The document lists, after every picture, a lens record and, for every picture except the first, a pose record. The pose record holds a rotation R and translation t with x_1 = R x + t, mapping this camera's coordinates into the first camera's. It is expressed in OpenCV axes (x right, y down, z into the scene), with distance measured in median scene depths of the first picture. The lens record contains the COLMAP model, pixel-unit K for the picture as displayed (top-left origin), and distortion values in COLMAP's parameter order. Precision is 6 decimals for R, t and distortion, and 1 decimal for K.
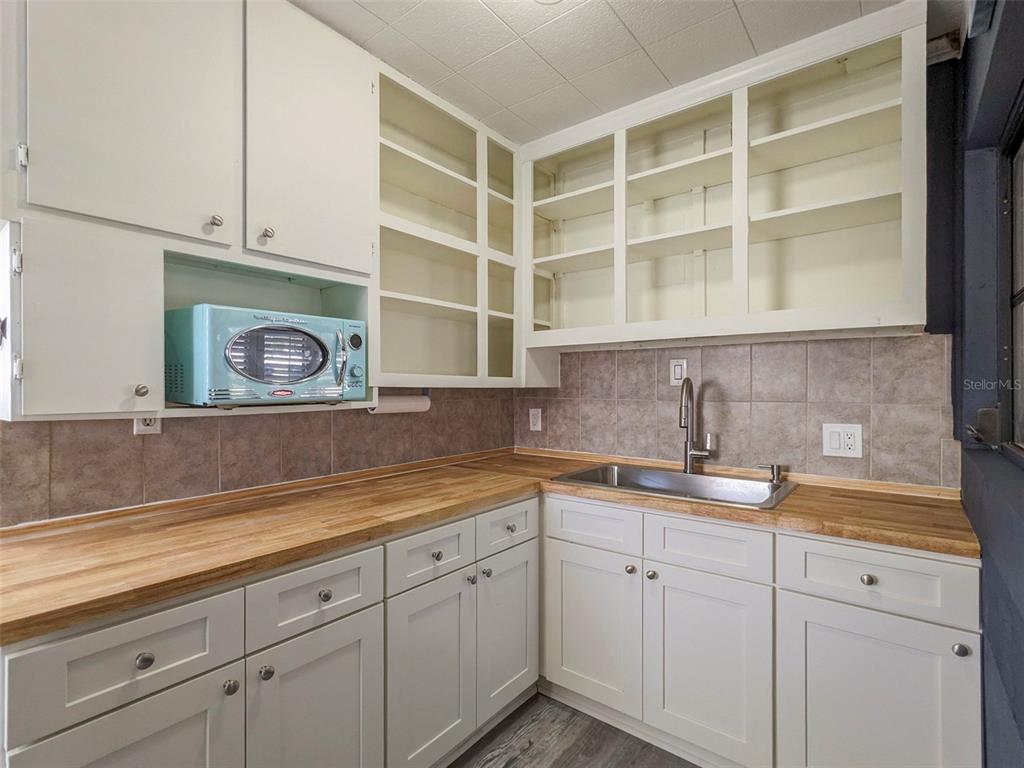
lens RADIAL K [[500.6, 0, 512.2], [0, 500.6, 387.5], [0, 0, 1]] dist [0.002232, 0.000658]
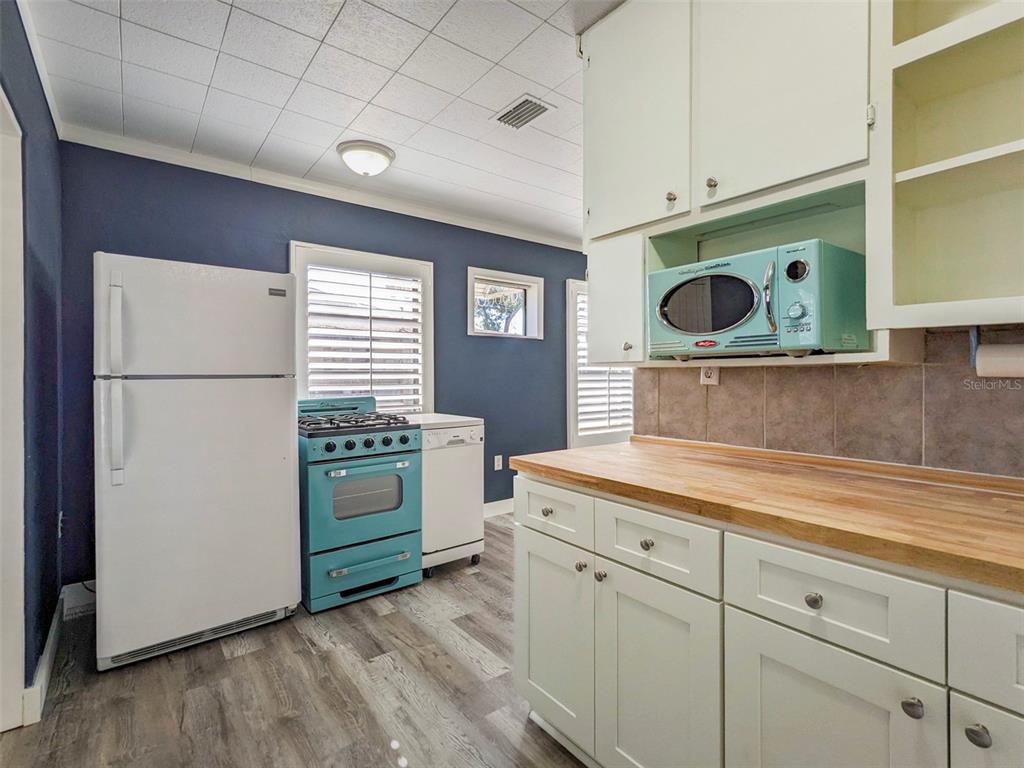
lens RADIAL K [[500.6, 0, 512.4], [0, 500.6, 376.7], [0, 0, 1]] dist [0.002232, 0.000658]
pose [[-0.237456, 0.008323, -0.971363, 0.489041], [0.002654, 0.999965, 0.007919, 0.055775], [0.971395, -0.000697, -0.237469, 0.732150]]
